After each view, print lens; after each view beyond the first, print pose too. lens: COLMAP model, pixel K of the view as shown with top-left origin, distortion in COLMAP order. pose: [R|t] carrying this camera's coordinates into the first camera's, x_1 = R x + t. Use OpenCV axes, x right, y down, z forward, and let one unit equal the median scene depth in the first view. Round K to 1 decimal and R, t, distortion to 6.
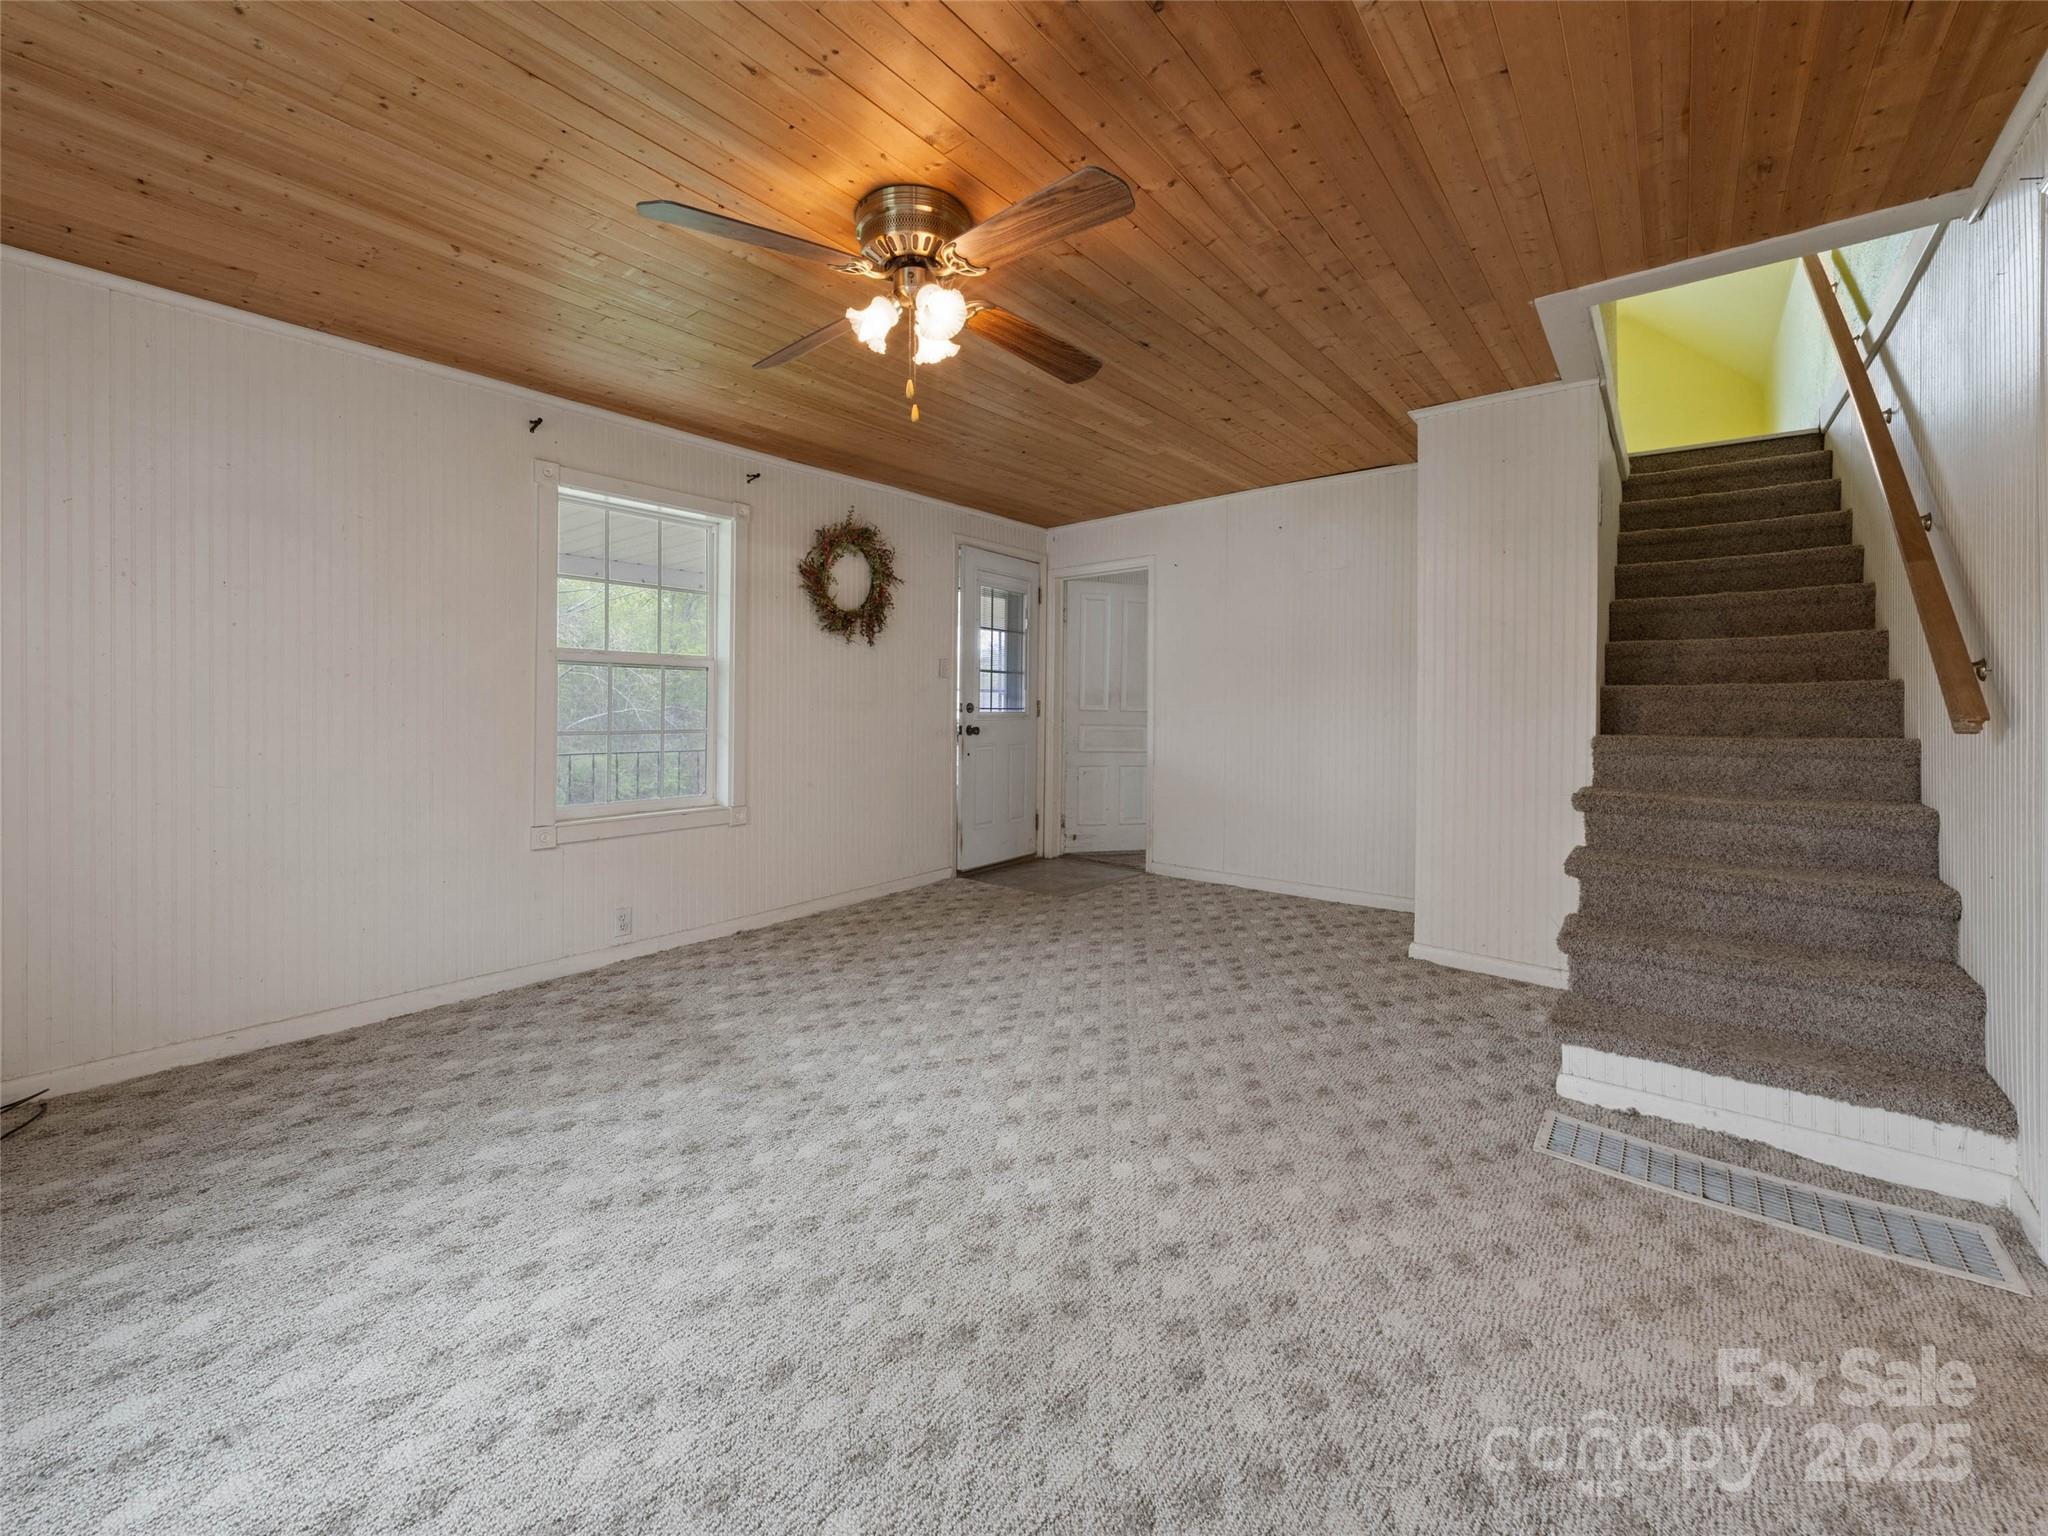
lens RADIAL K [[823.2, 0, 1031.3], [0, 823.2, 705.9], [0, 0, 1]] dist [-0.000083, 0.000148]
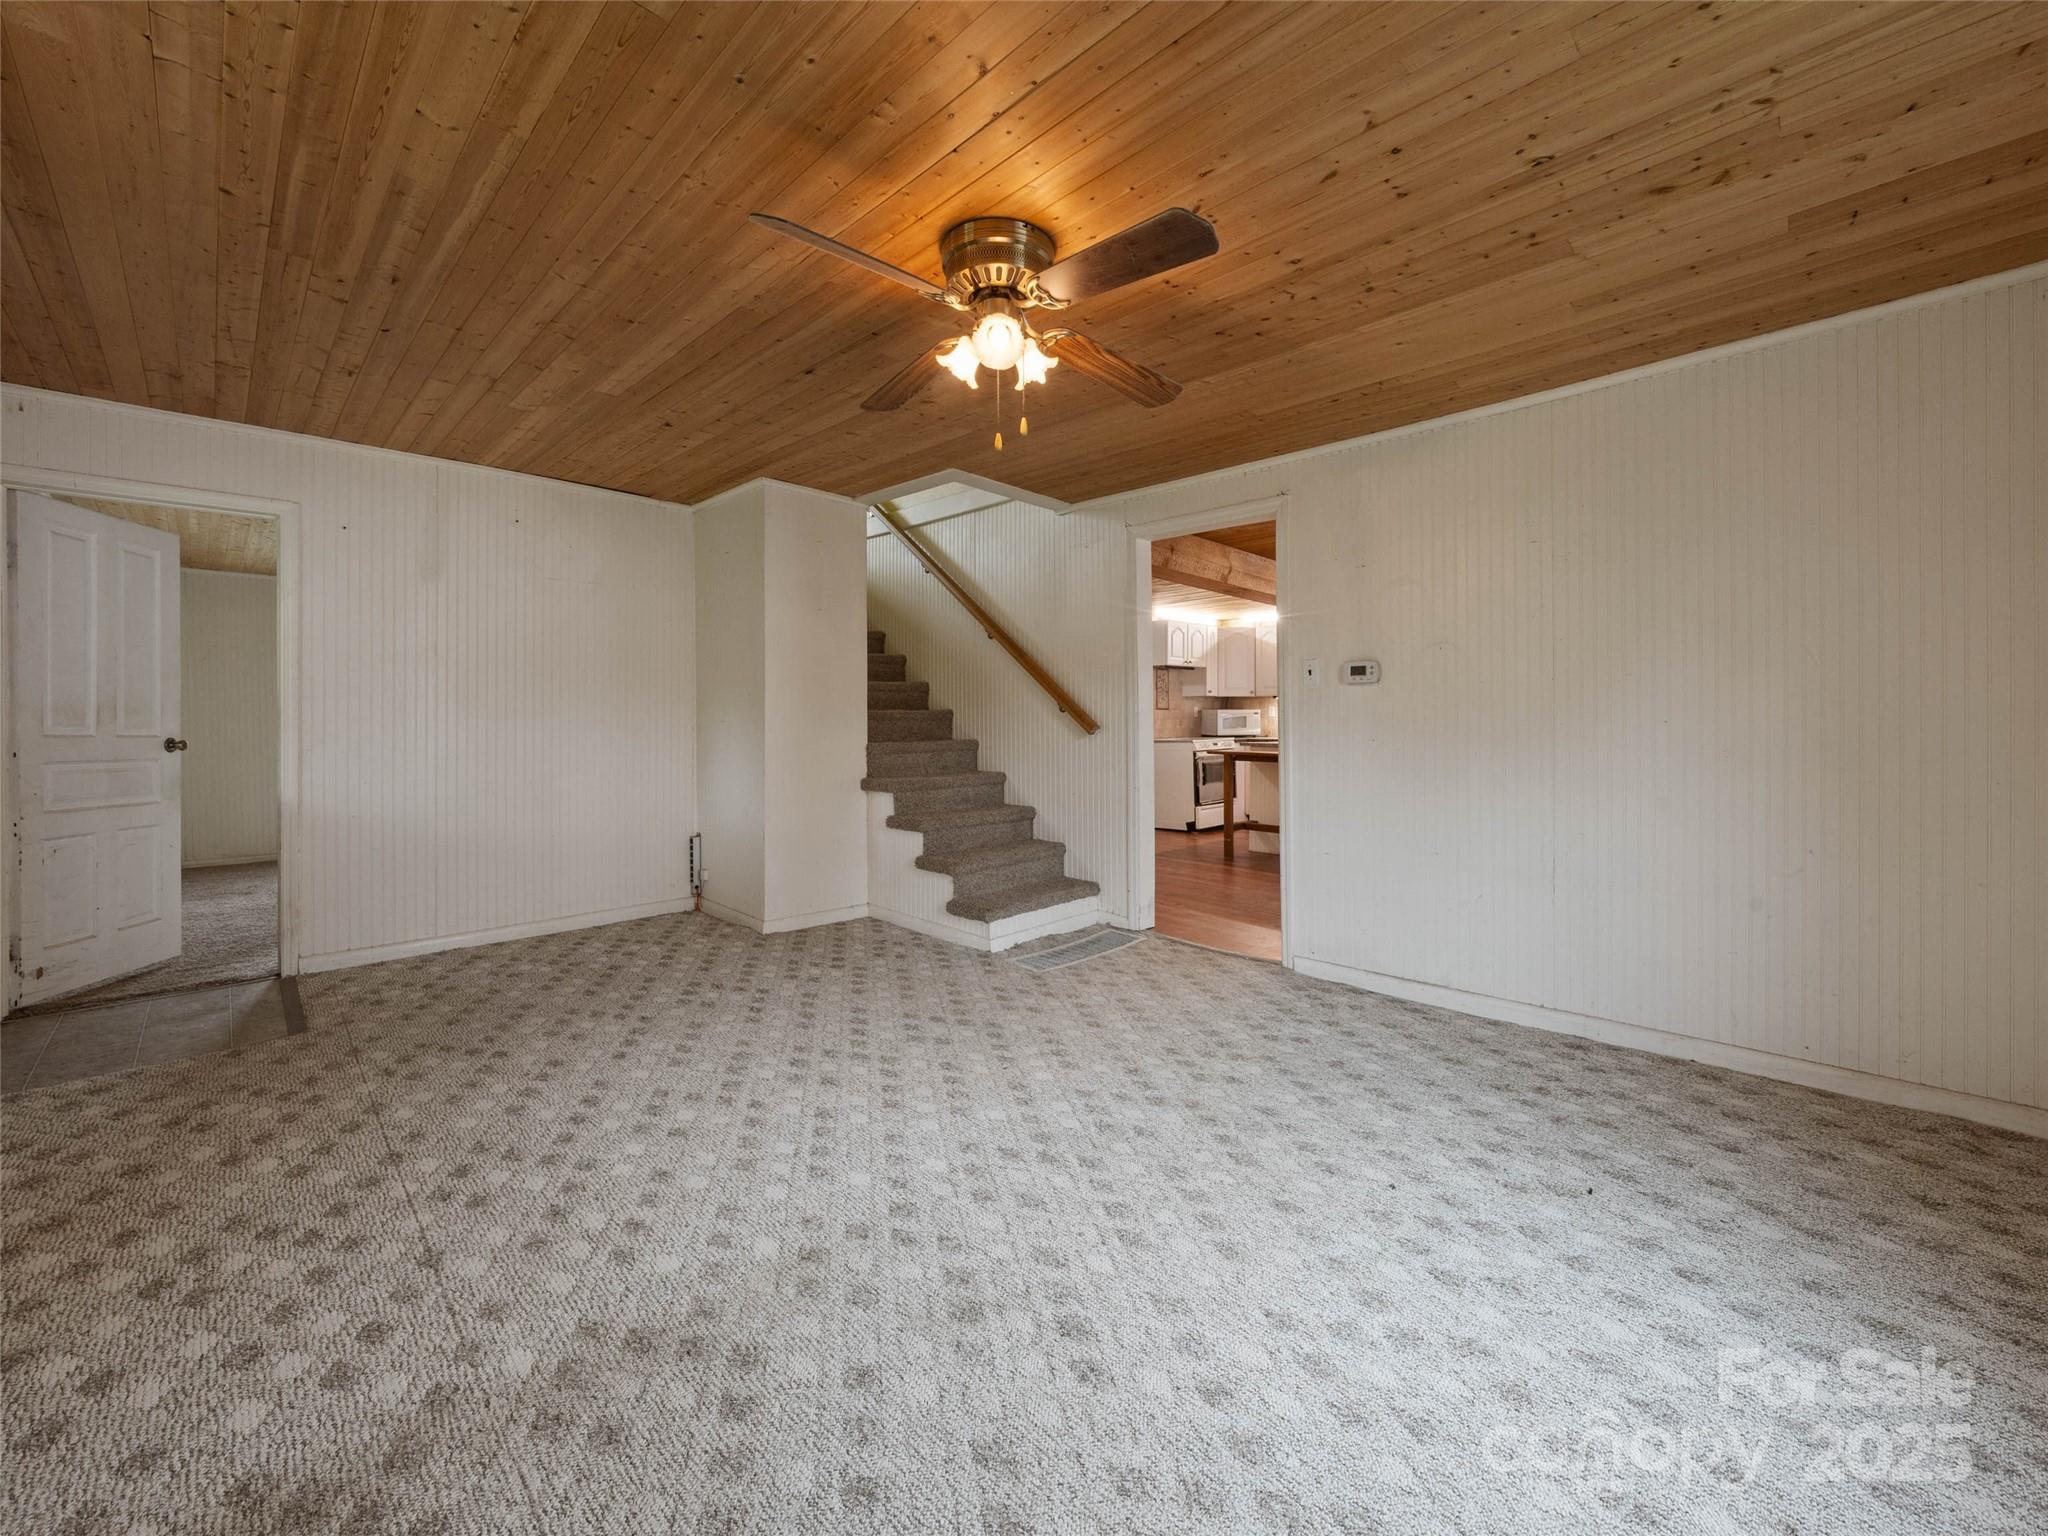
lens RADIAL K [[802.5, 0, 1027.8], [0, 802.5, 726.9], [0, 0, 1]] dist [-0.001410, -0.000308]
pose [[0.096532, -0.008655, 0.995292, -0.989976], [0.003624, 0.999959, 0.008345, -0.006617], [-0.995323, 0.002802, 0.096559, 0.759890]]
